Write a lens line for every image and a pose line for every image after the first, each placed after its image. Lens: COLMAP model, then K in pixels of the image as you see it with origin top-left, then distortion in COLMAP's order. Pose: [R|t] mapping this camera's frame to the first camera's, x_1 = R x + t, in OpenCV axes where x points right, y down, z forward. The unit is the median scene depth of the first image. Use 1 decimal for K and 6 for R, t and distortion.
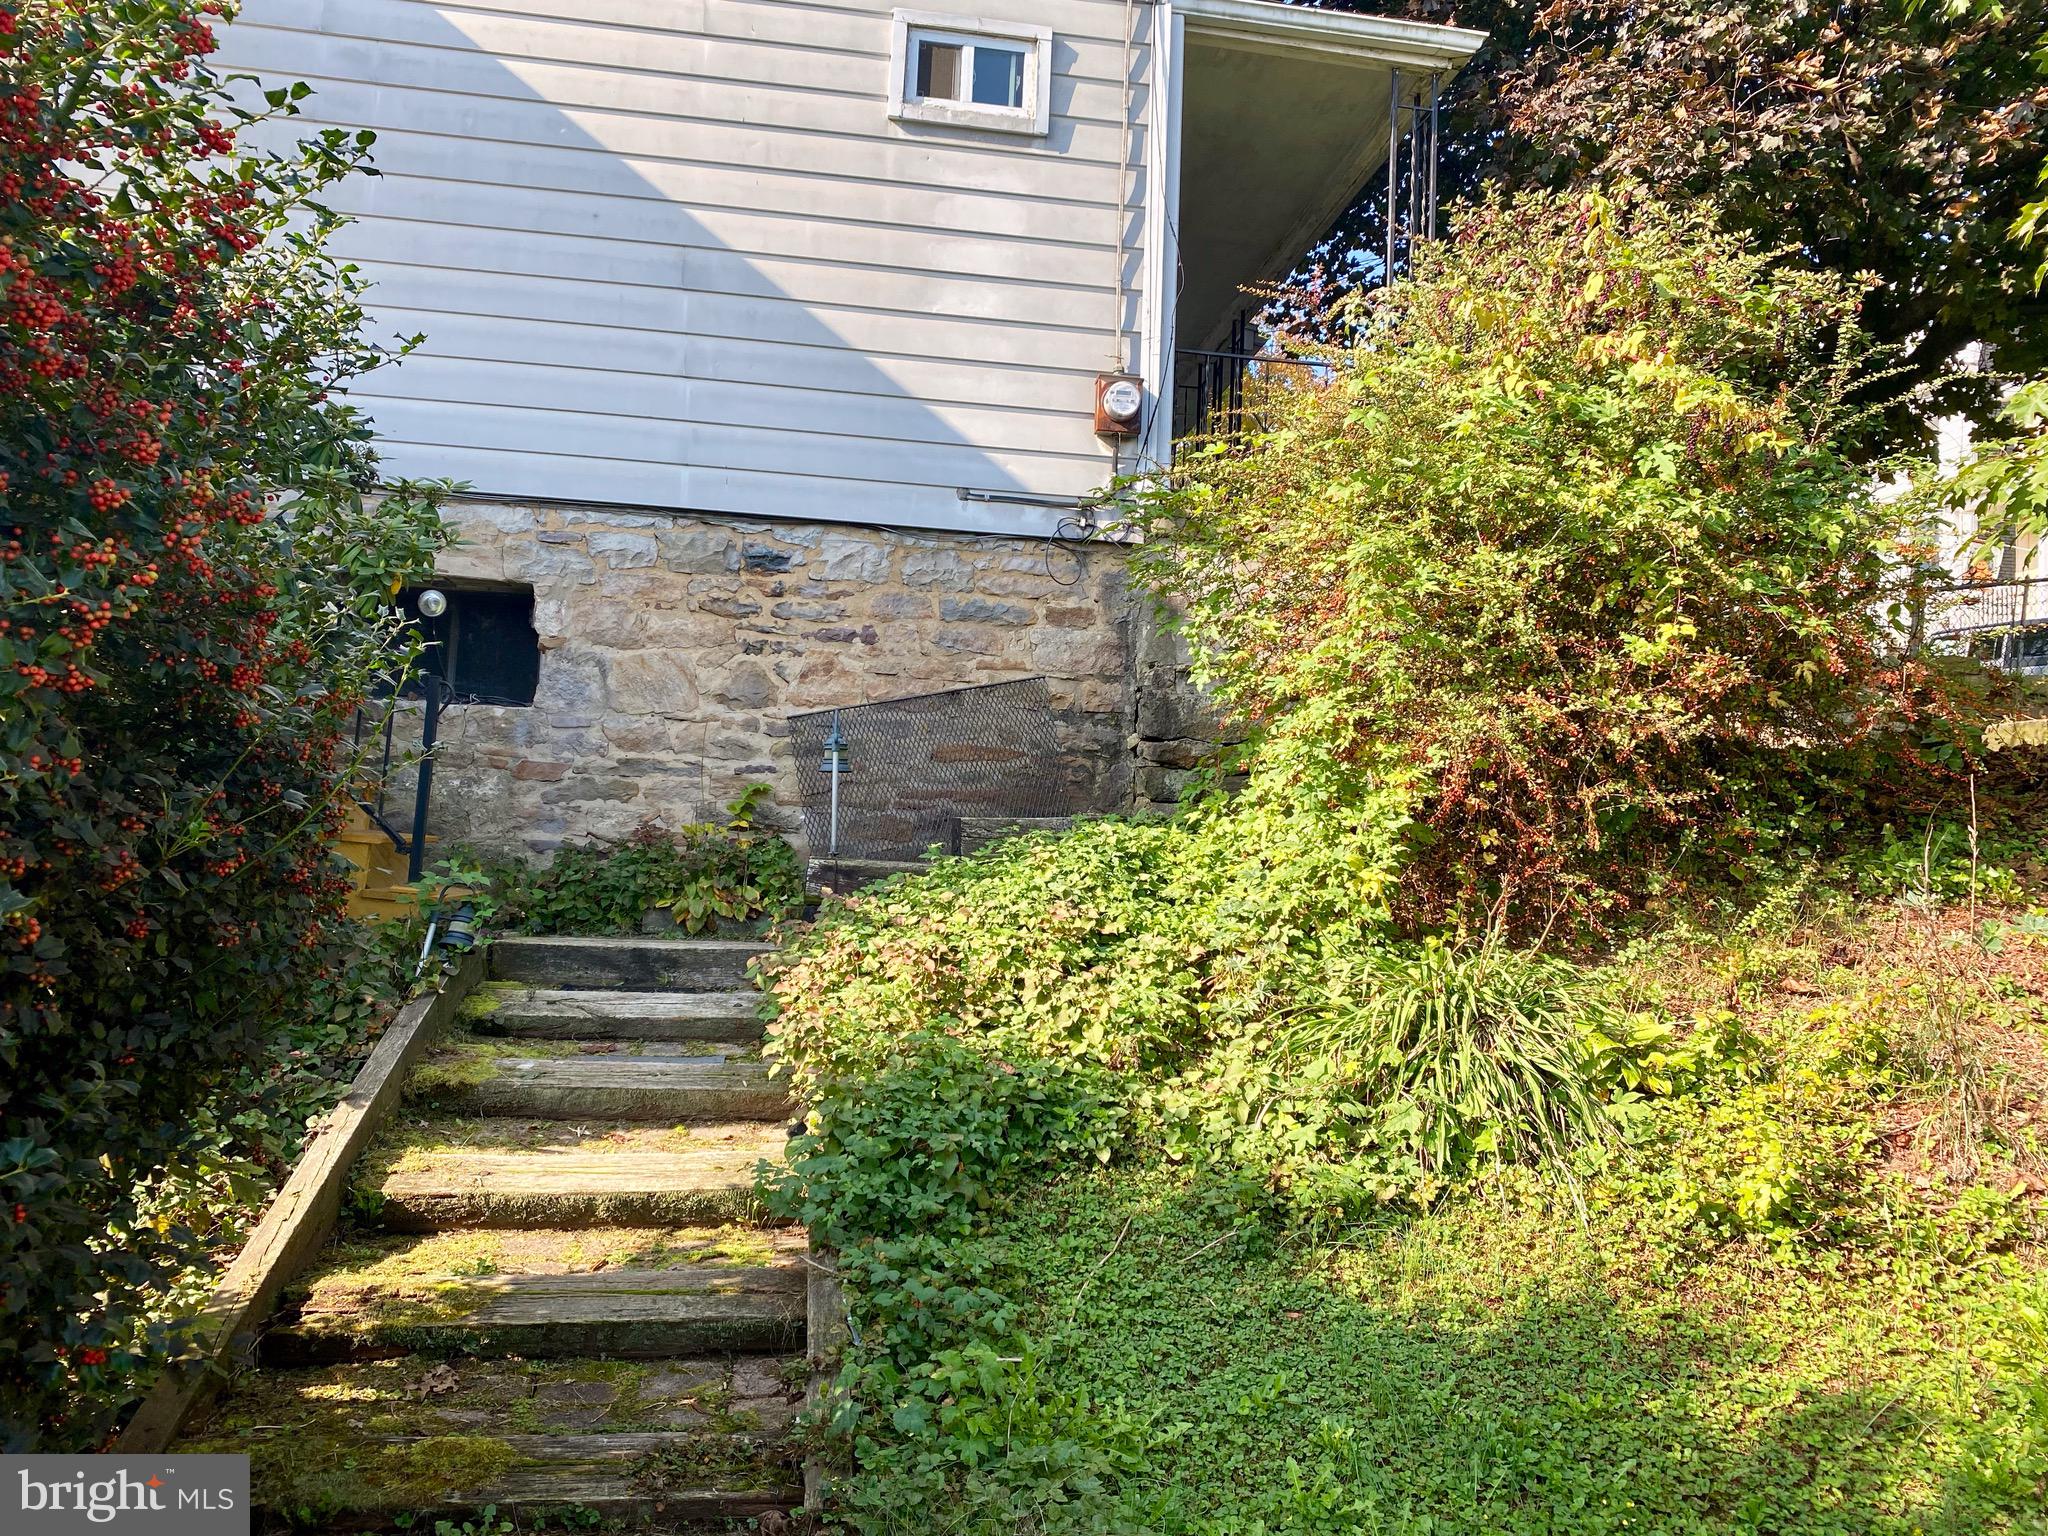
lens RADIAL K [[1545.0, 0, 1030.7], [0, 1545.0, 780.4], [0, 0, 1]] dist [0.006827, 0.000215]
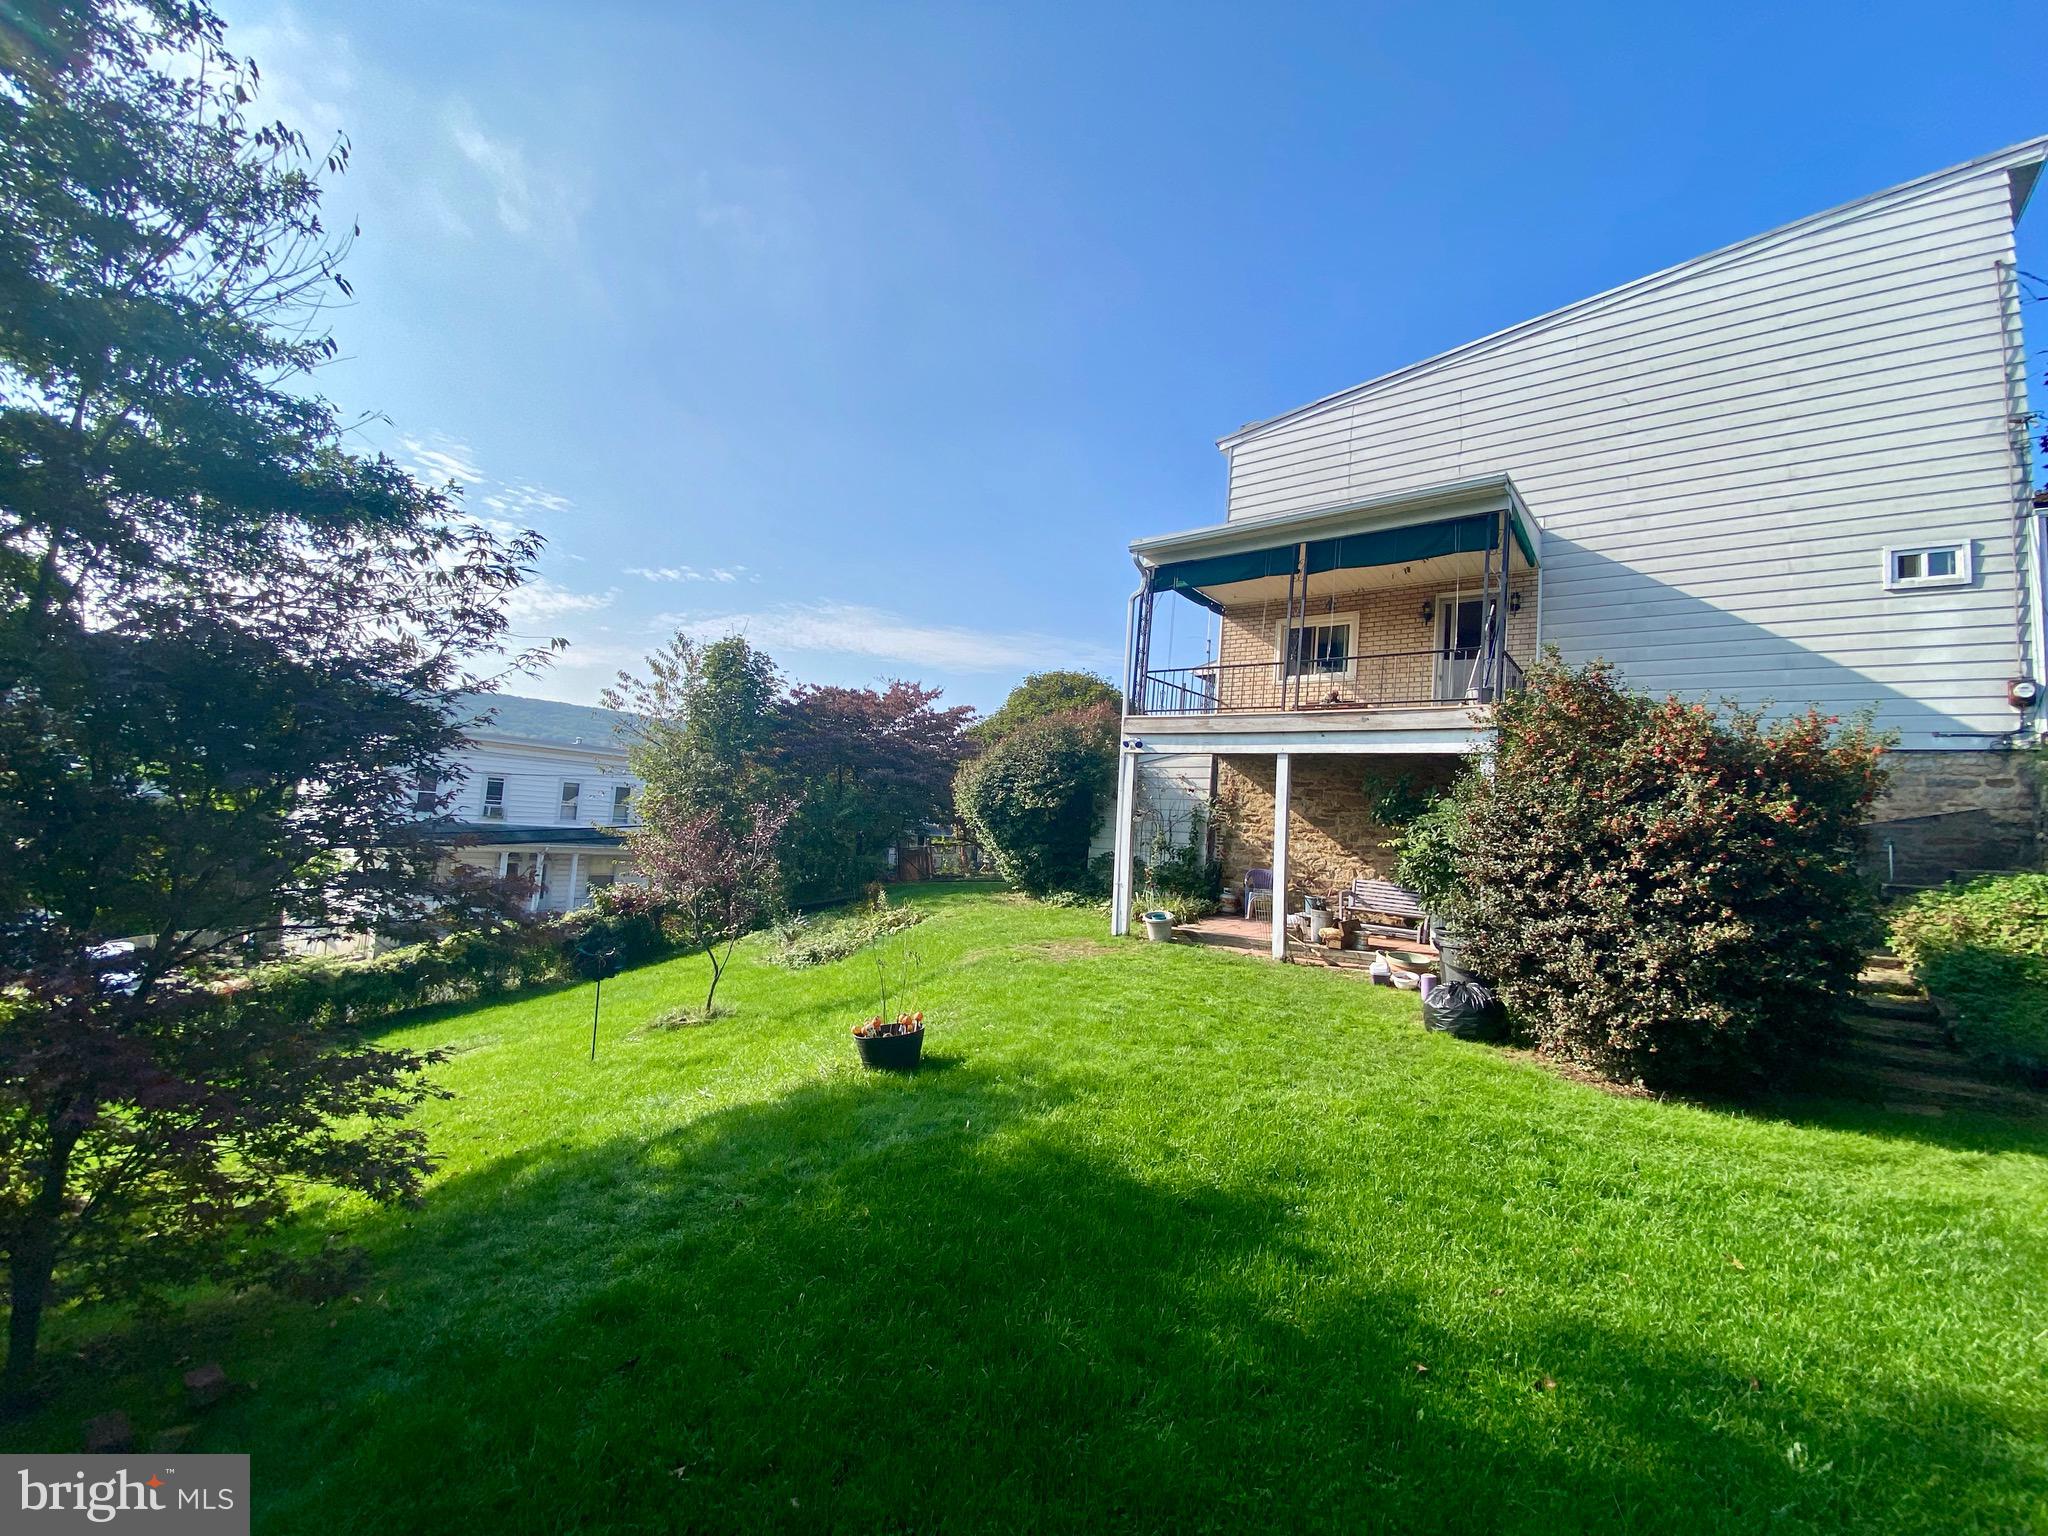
lens RADIAL K [[844.3, 0, 1020.7], [0, 844.3, 767.5], [0, 0, 1]] dist [-0.001774, -0.011520]
pose [[0.693301, -0.044994, -0.719242, -0.108888], [0.005727, 0.998361, -0.056935, -0.066543], [0.720625, 0.035354, 0.692423, -0.975092]]
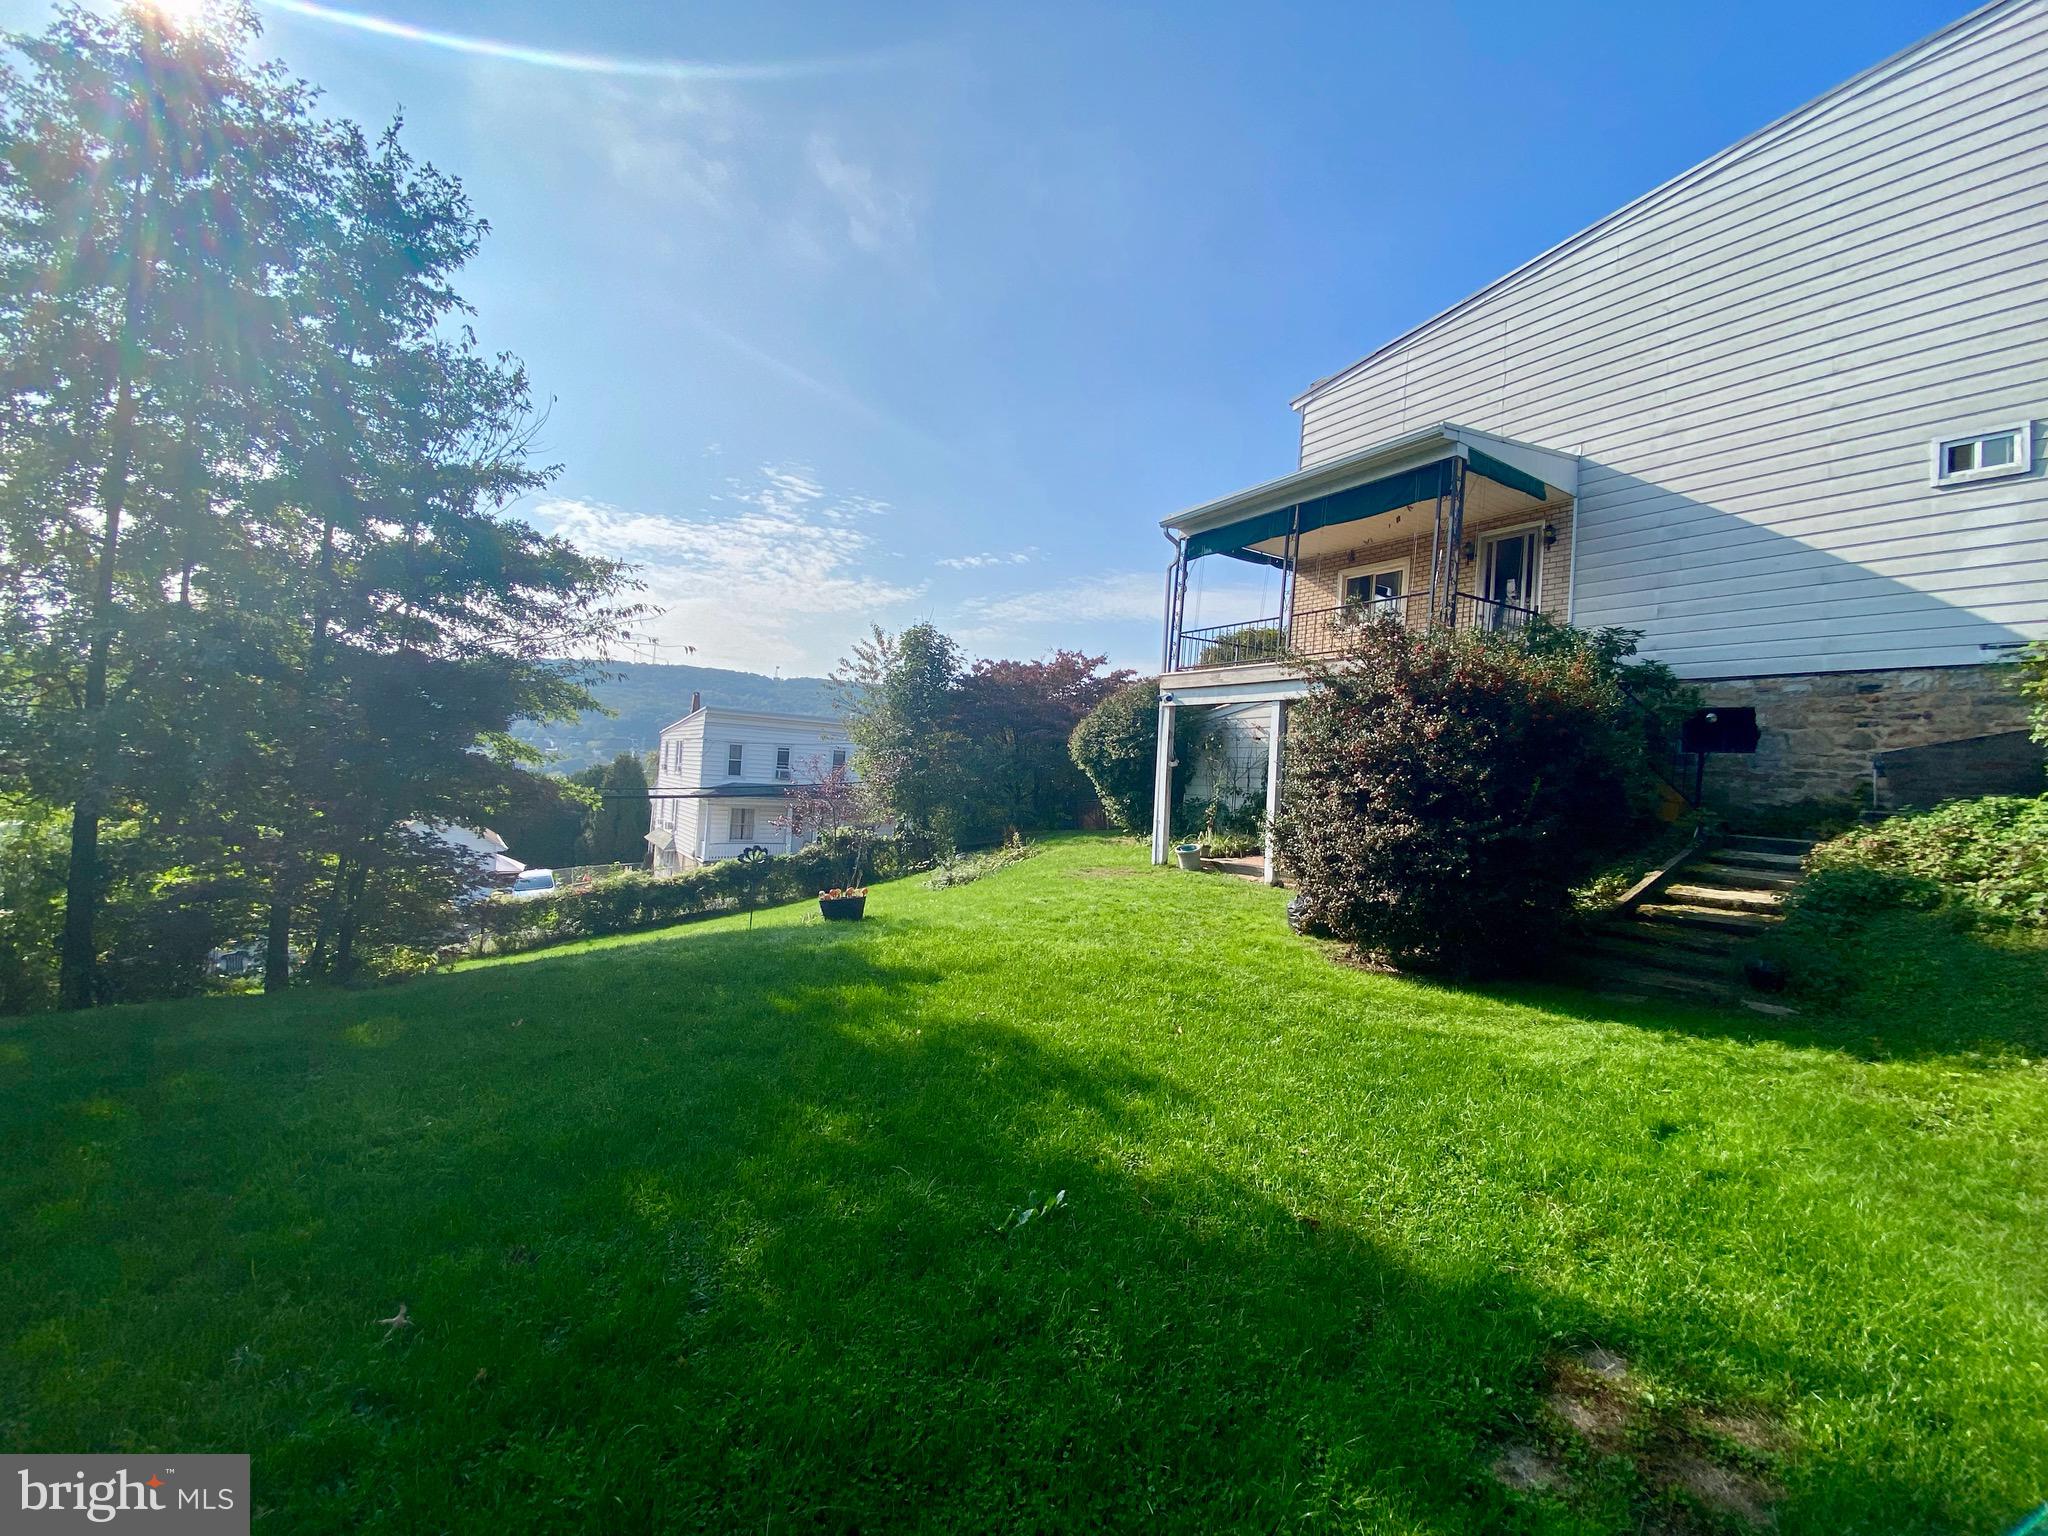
lens RADIAL K [[844.3, 0, 1017.8], [0, 844.3, 773.1], [0, 0, 1]] dist [-0.001774, -0.011520]
pose [[0.402411, -0.020808, -0.915222, 0.473061], [0.014690, 0.999760, -0.016271, -0.008195], [0.915341, -0.006897, 0.402620, -0.727040]]
